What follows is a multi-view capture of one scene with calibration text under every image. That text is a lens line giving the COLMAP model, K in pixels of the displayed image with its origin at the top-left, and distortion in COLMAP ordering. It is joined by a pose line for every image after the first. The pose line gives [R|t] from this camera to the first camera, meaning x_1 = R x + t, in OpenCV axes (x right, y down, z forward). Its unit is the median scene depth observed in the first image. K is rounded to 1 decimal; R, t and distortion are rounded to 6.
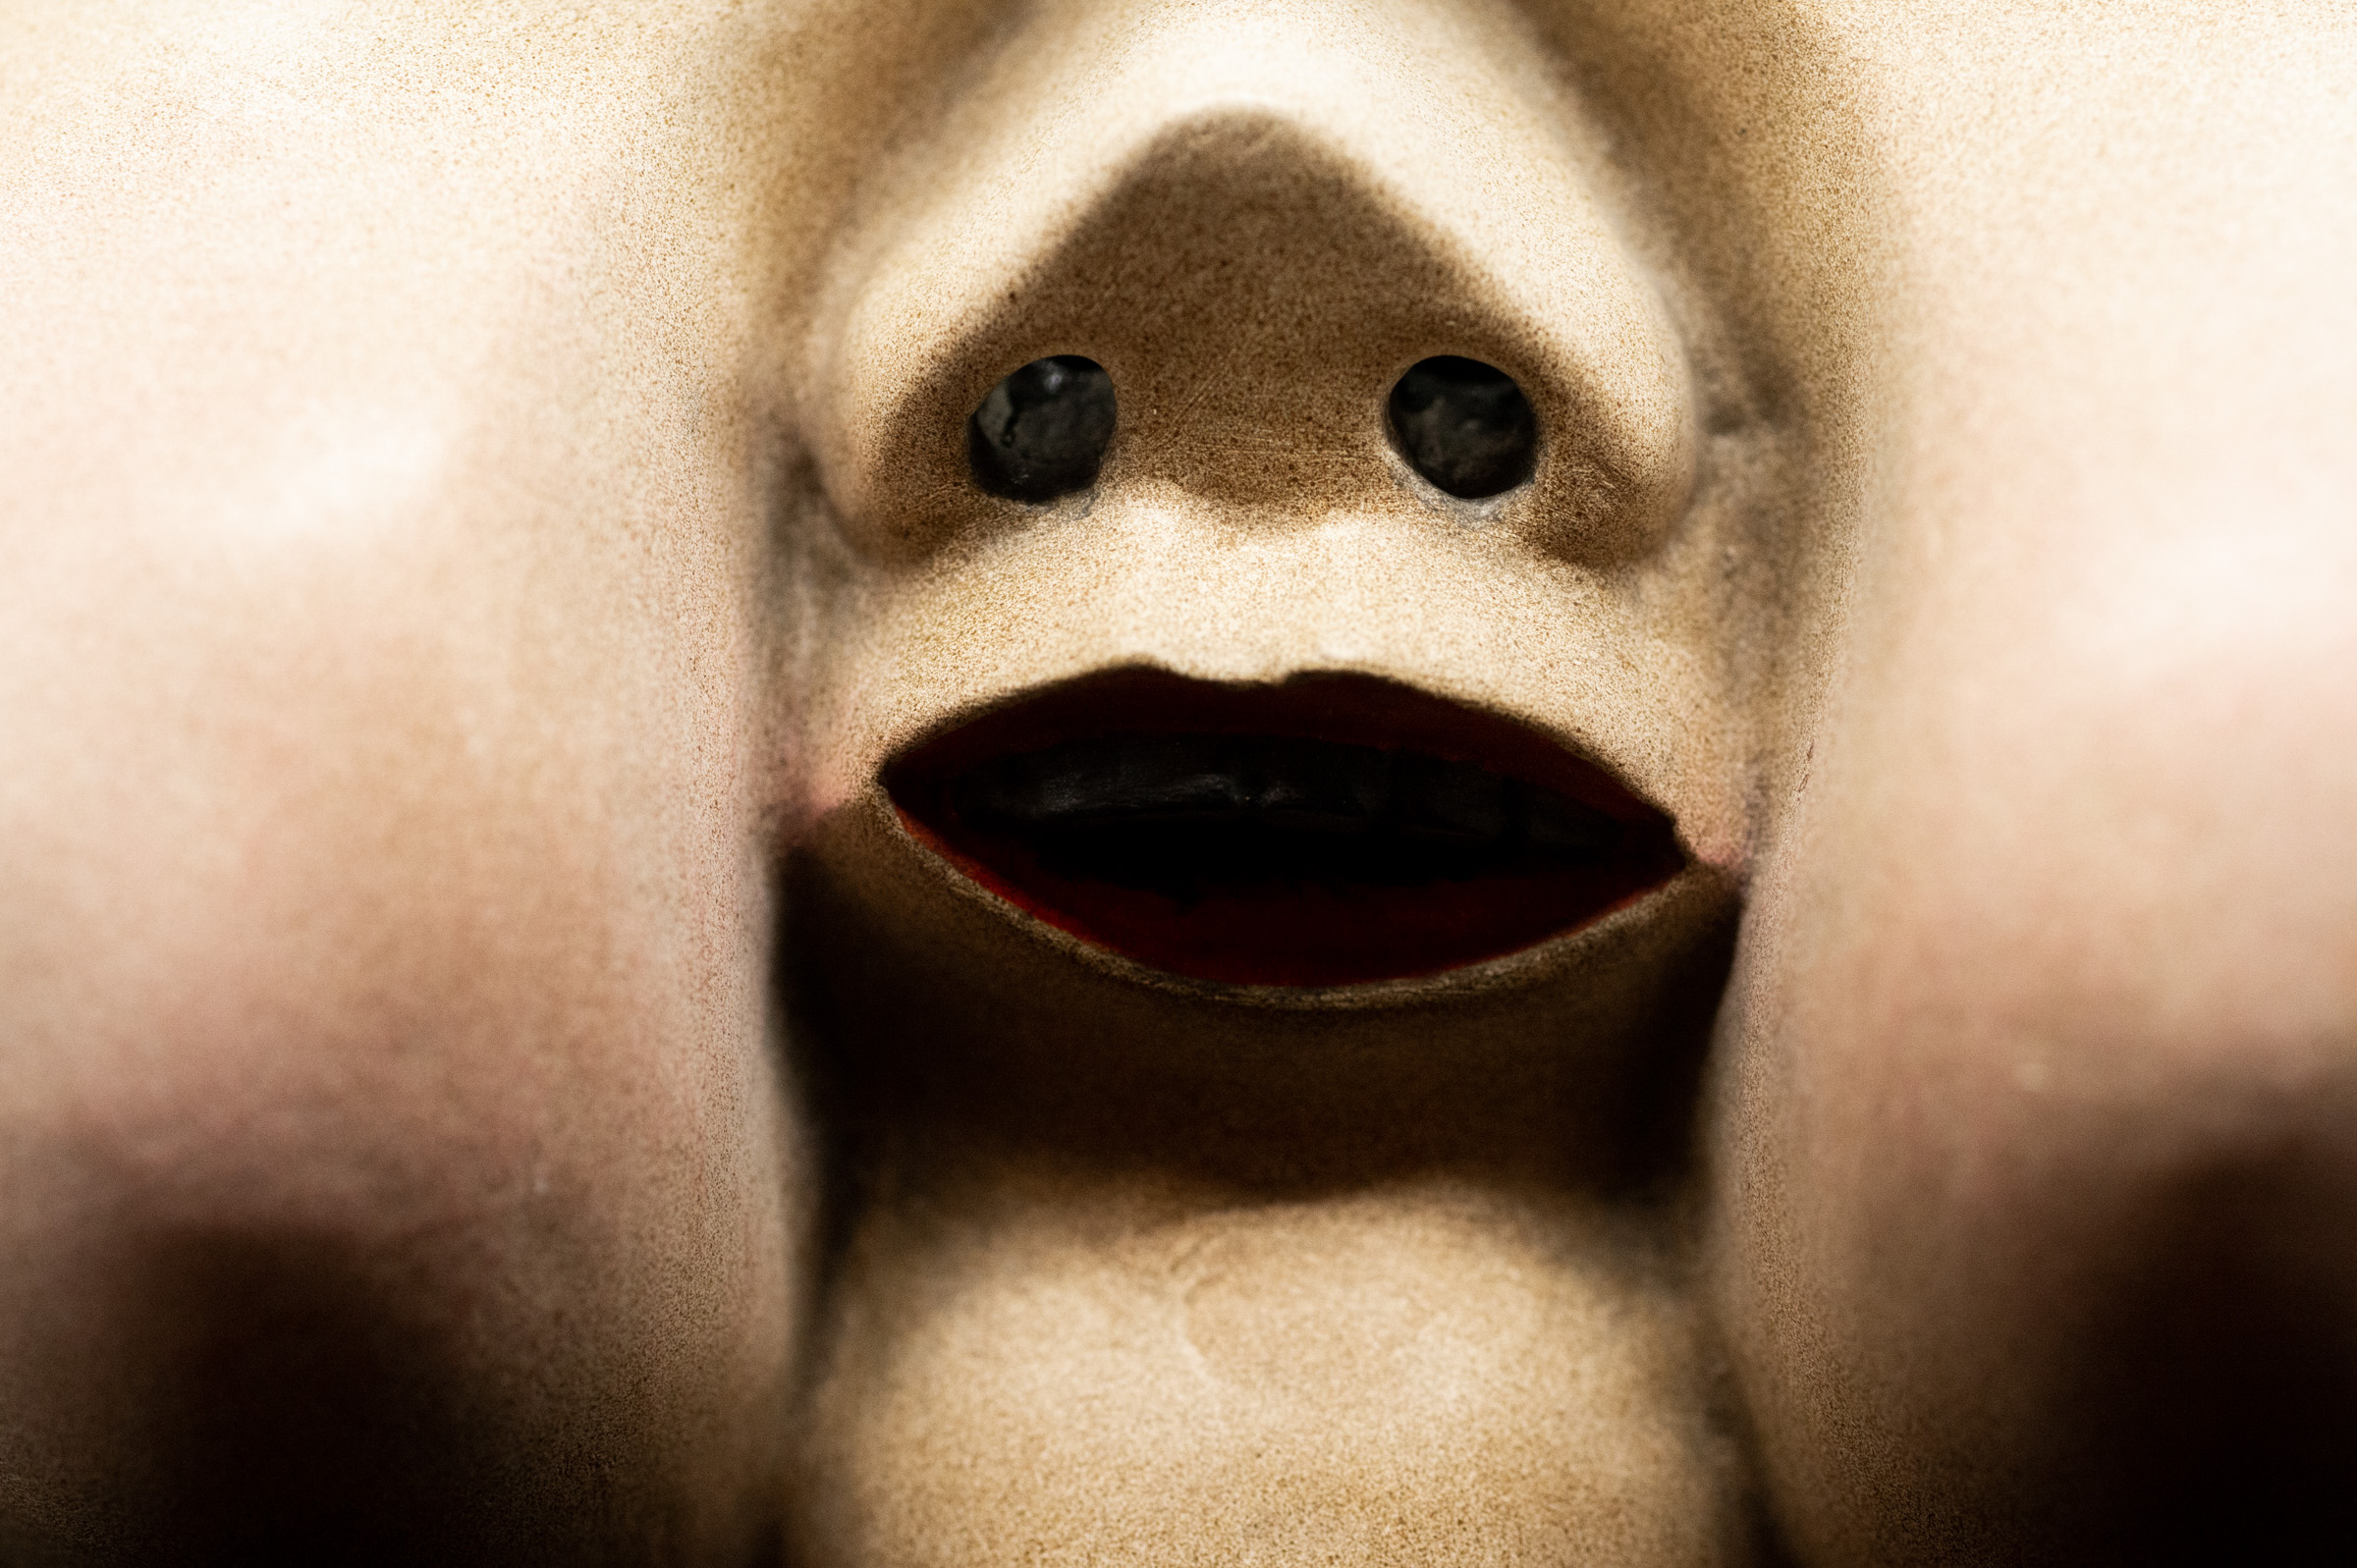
lens RADIAL K [[8071.3, 0, 1179.1], [0, 8071.3, 780.4], [0, 0, 1]] dist [0.215320, 0.000000]
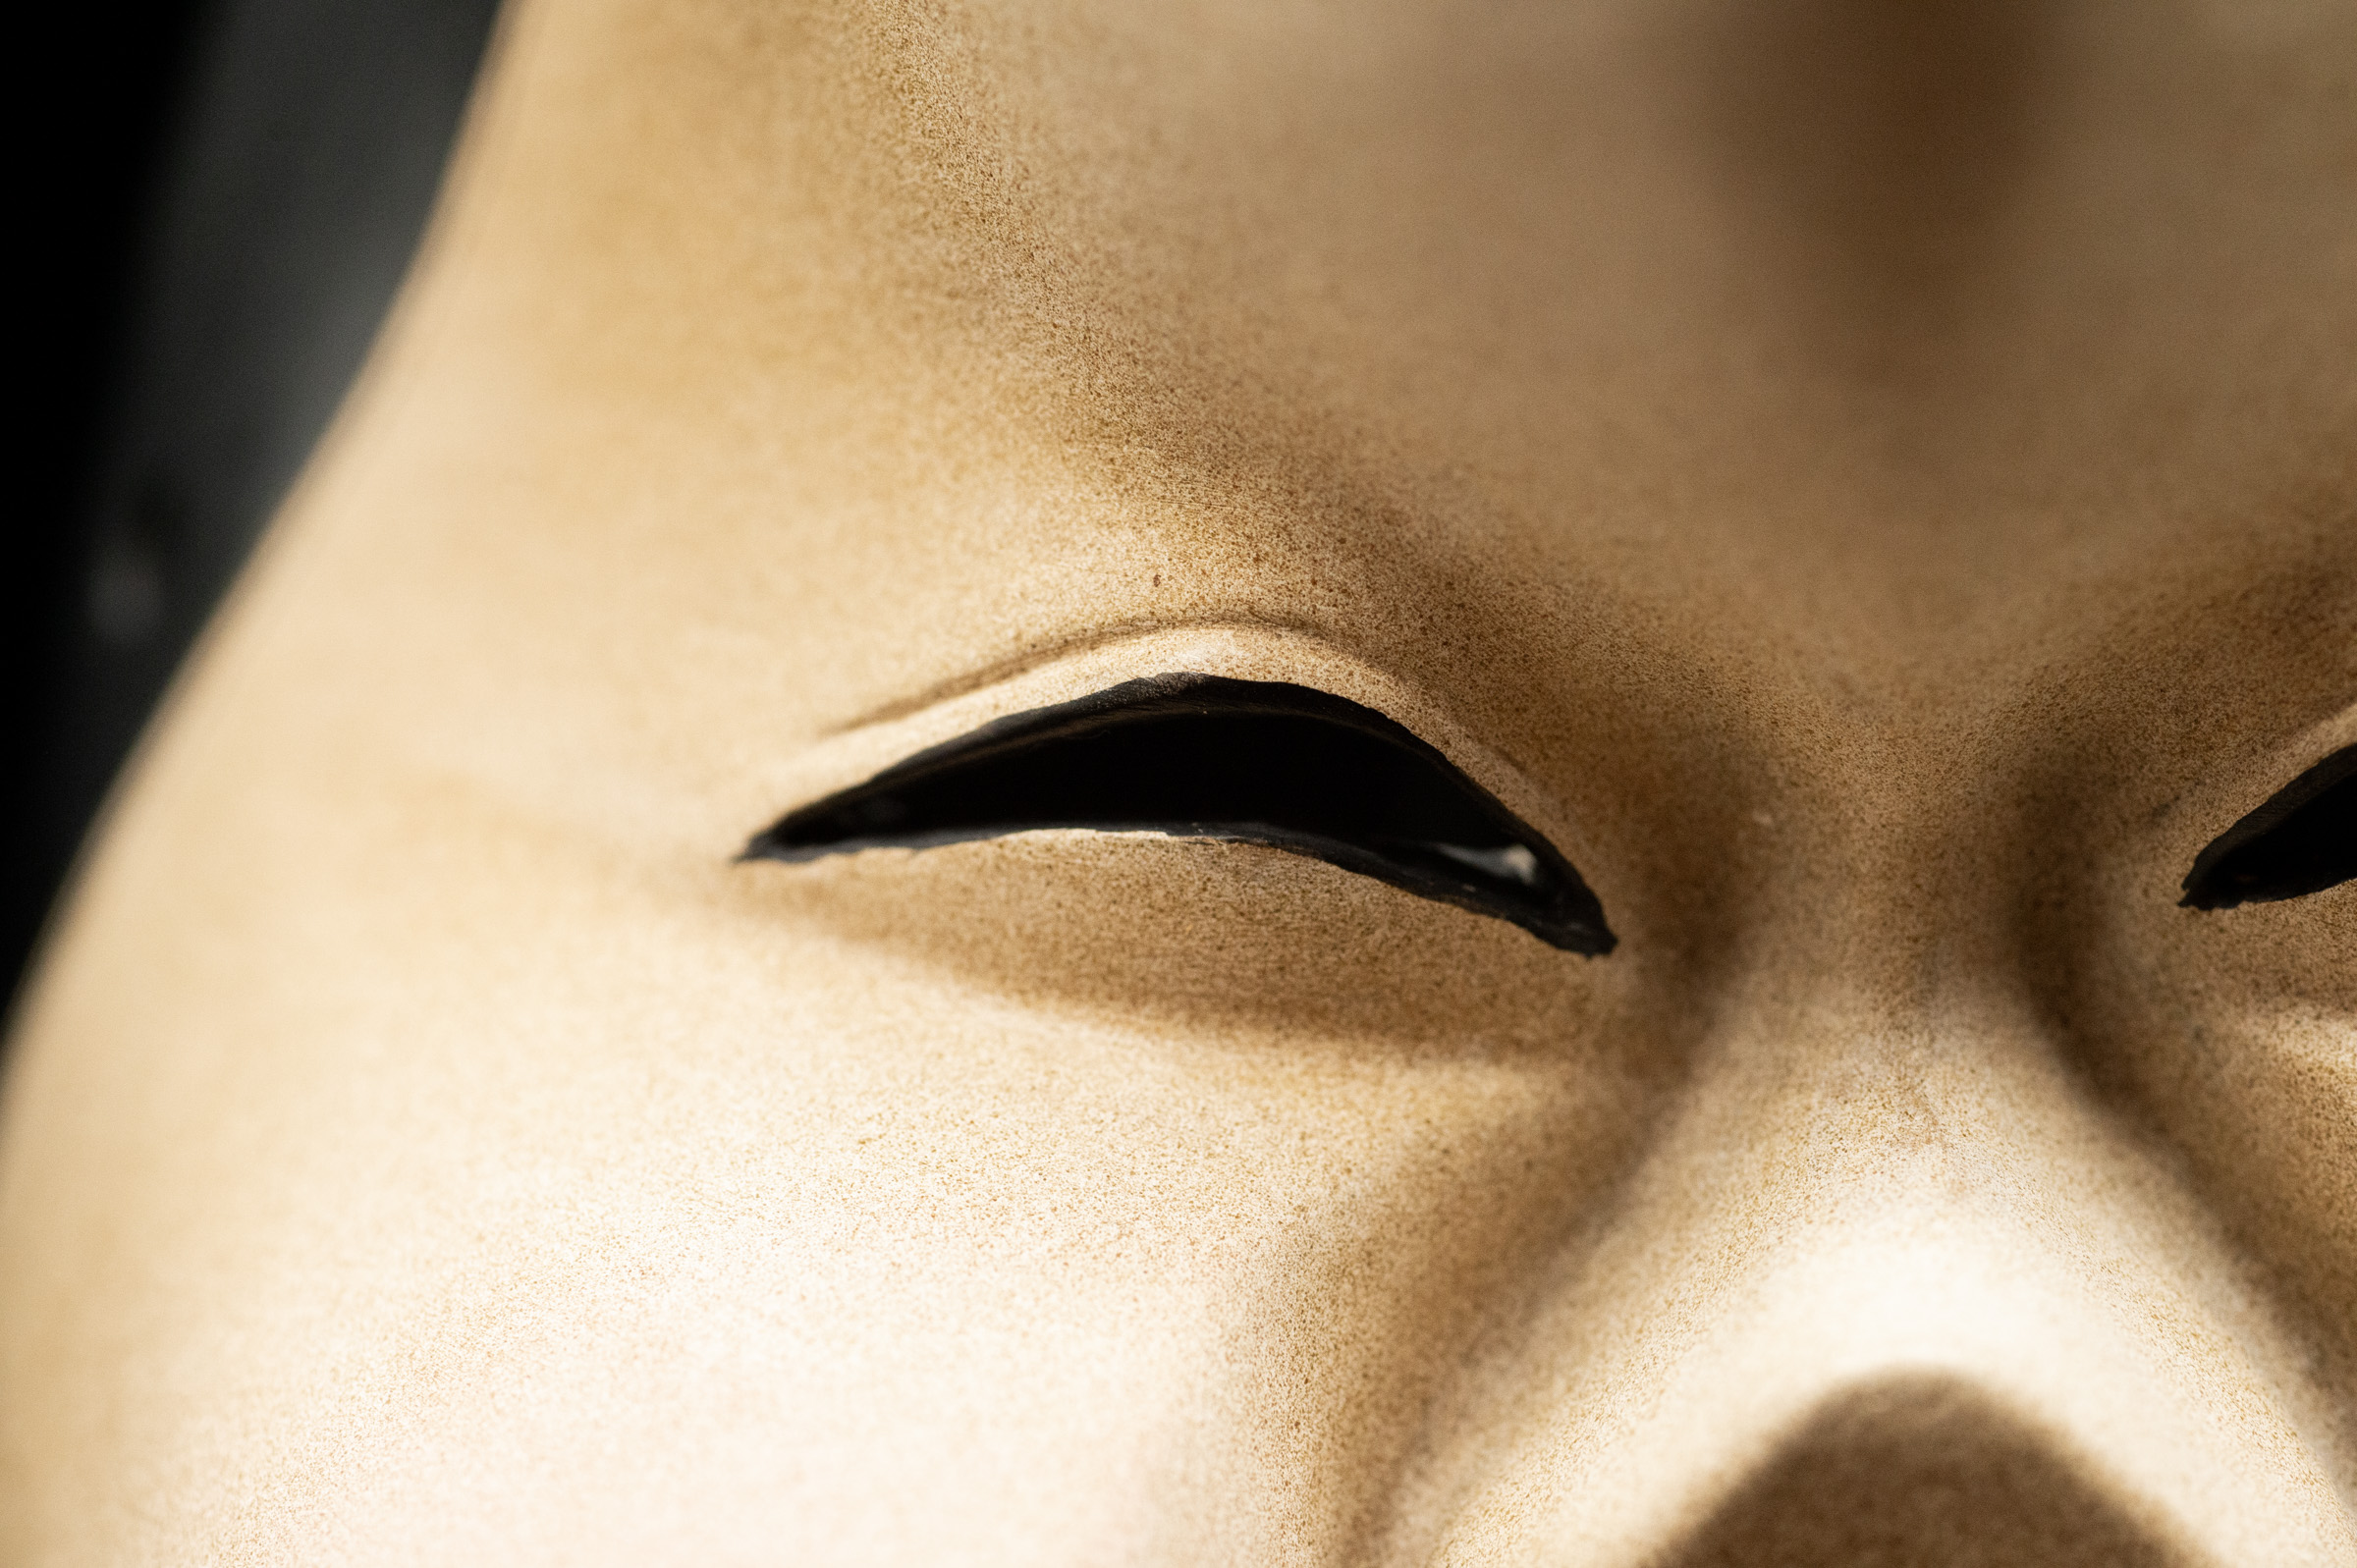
lens RADIAL K [[8071.3, 0, 1185.4], [0, 8071.3, 778.5], [0, 0, 1]] dist [0.215320, 0.000000]
pose [[0.999932, -0.003592, 0.011095, -0.077047], [0.004063, 0.999077, -0.042756, -0.106192], [-0.010932, 0.042799, 0.999024, 0.140313]]
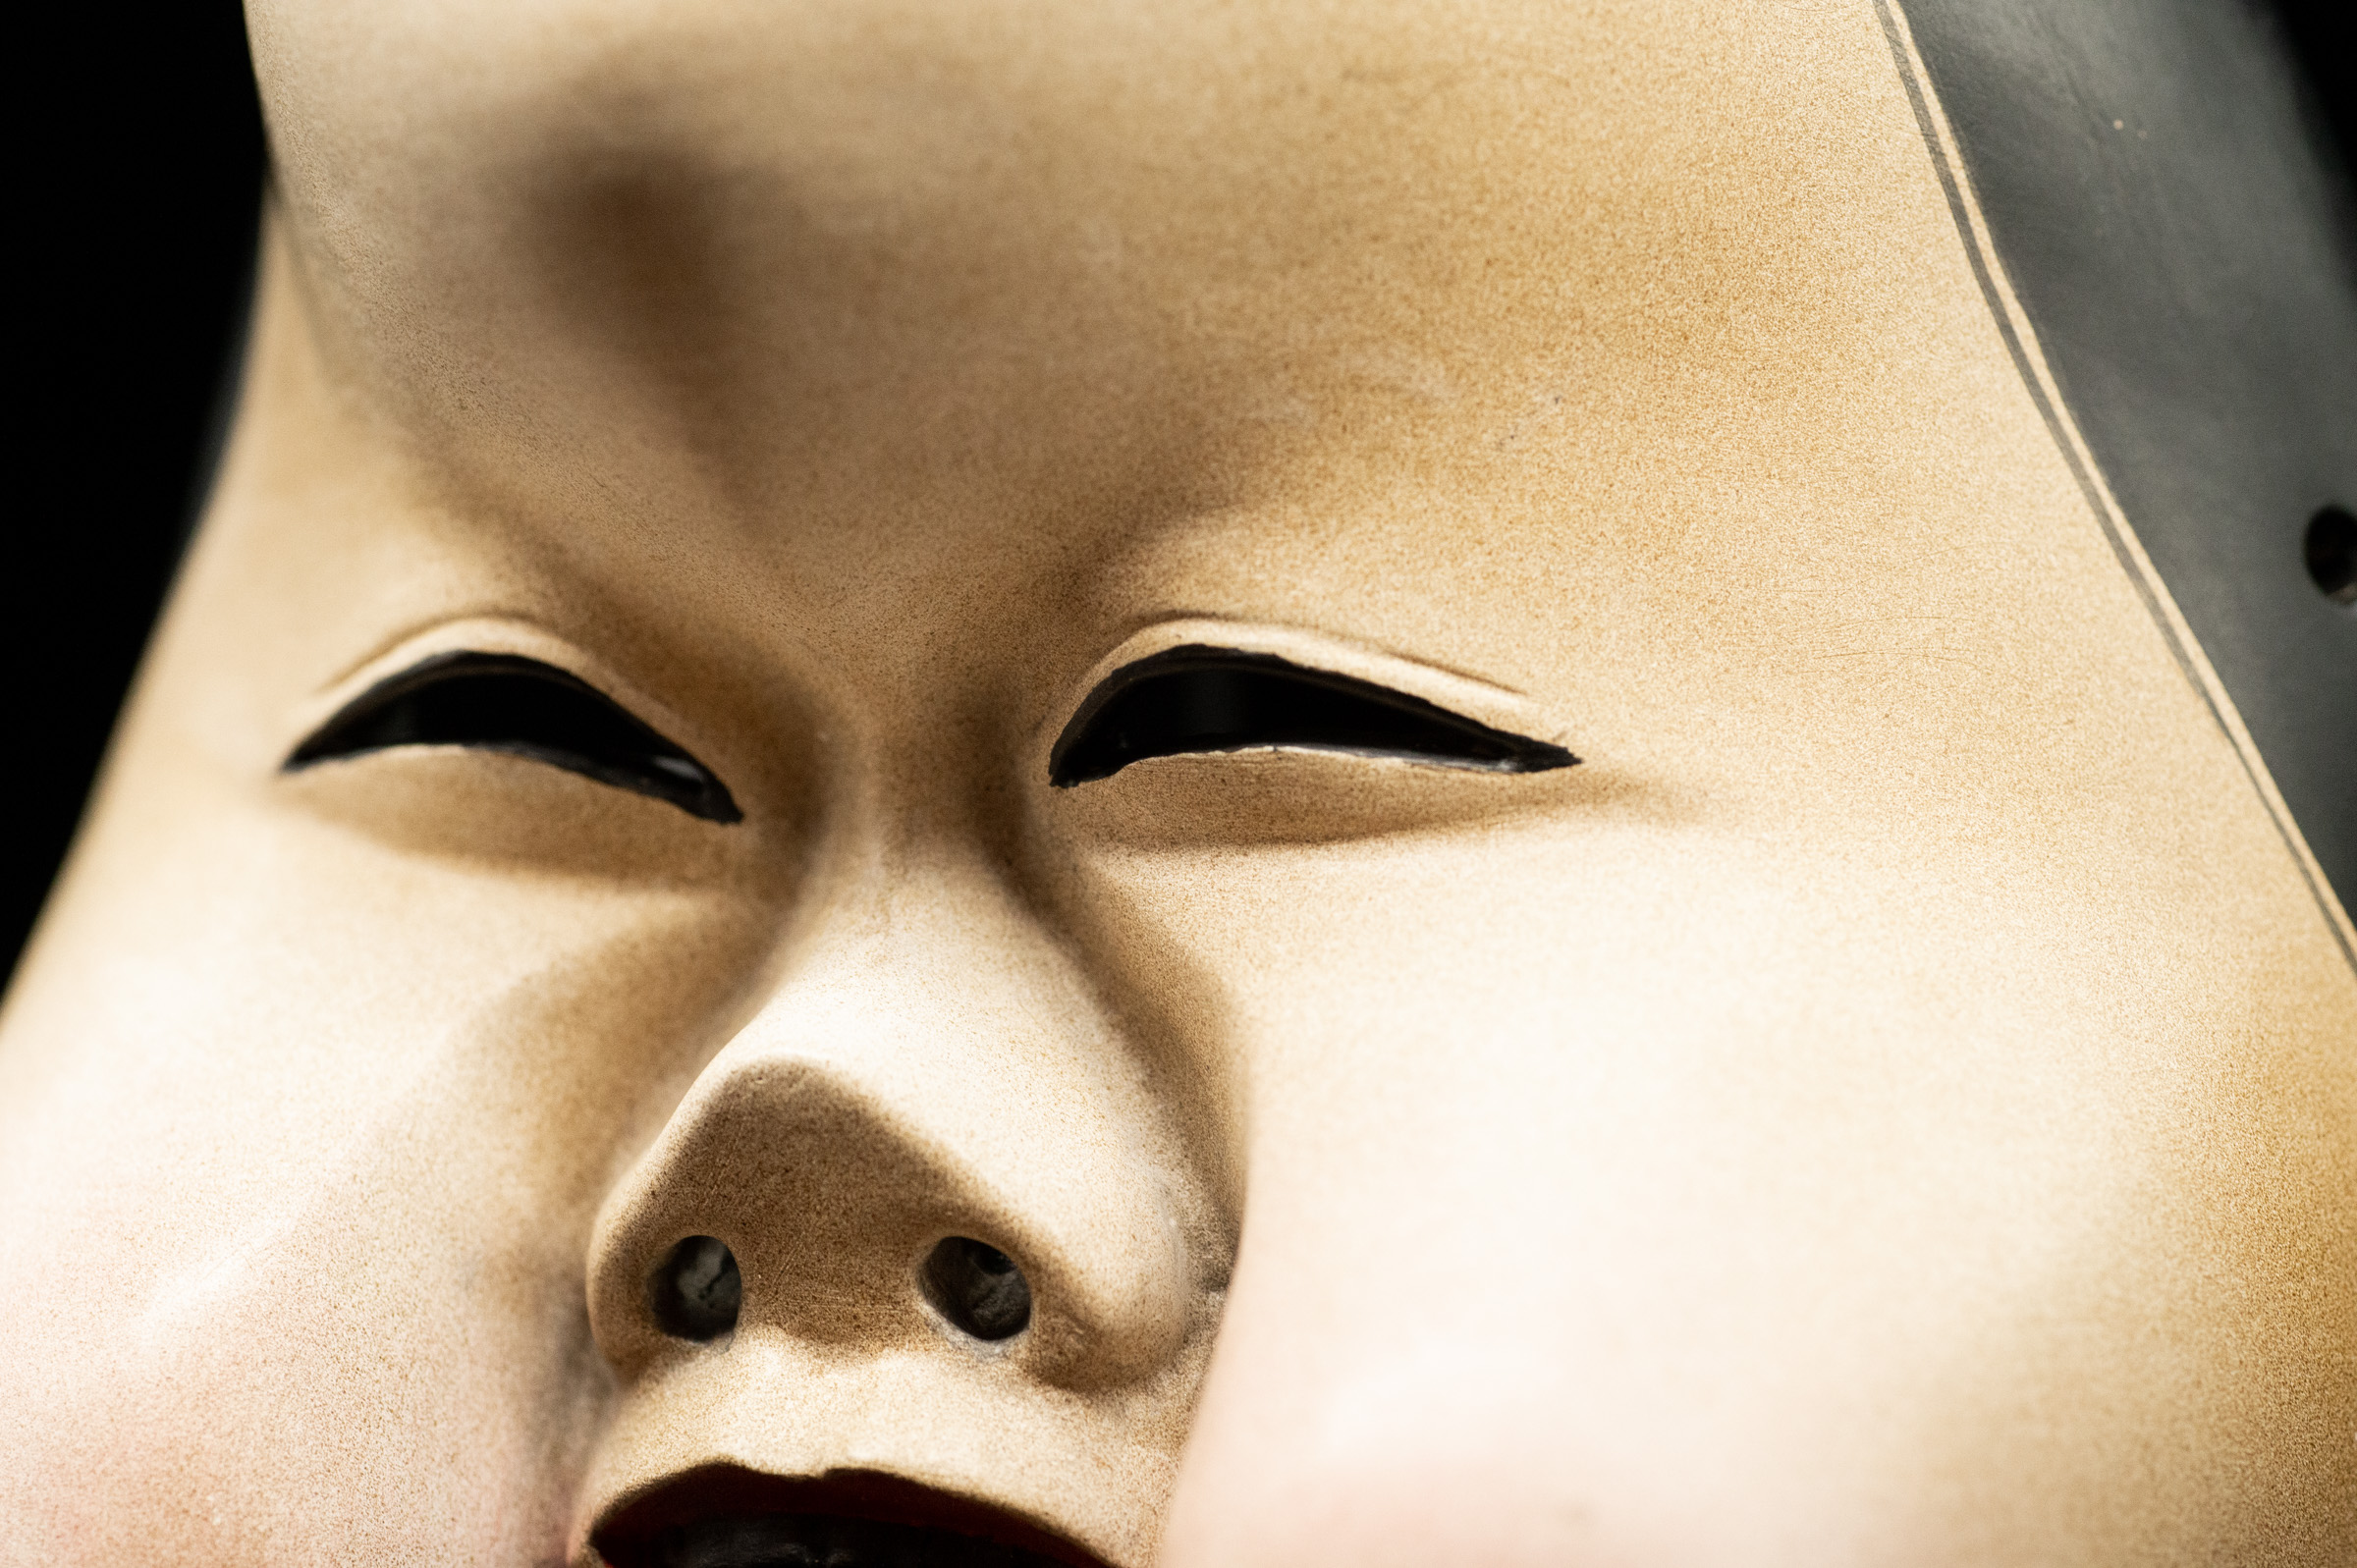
lens RADIAL K [[8071.3, 0, 1181.2], [0, 8071.3, 768.6], [0, 0, 1]] dist [0.215320, 0.000000]
pose [[0.945657, -0.016146, -0.324764, 0.508378], [-0.010814, 0.996652, -0.081037, -0.020887], [0.324985, 0.080145, 0.942317, -0.278849]]
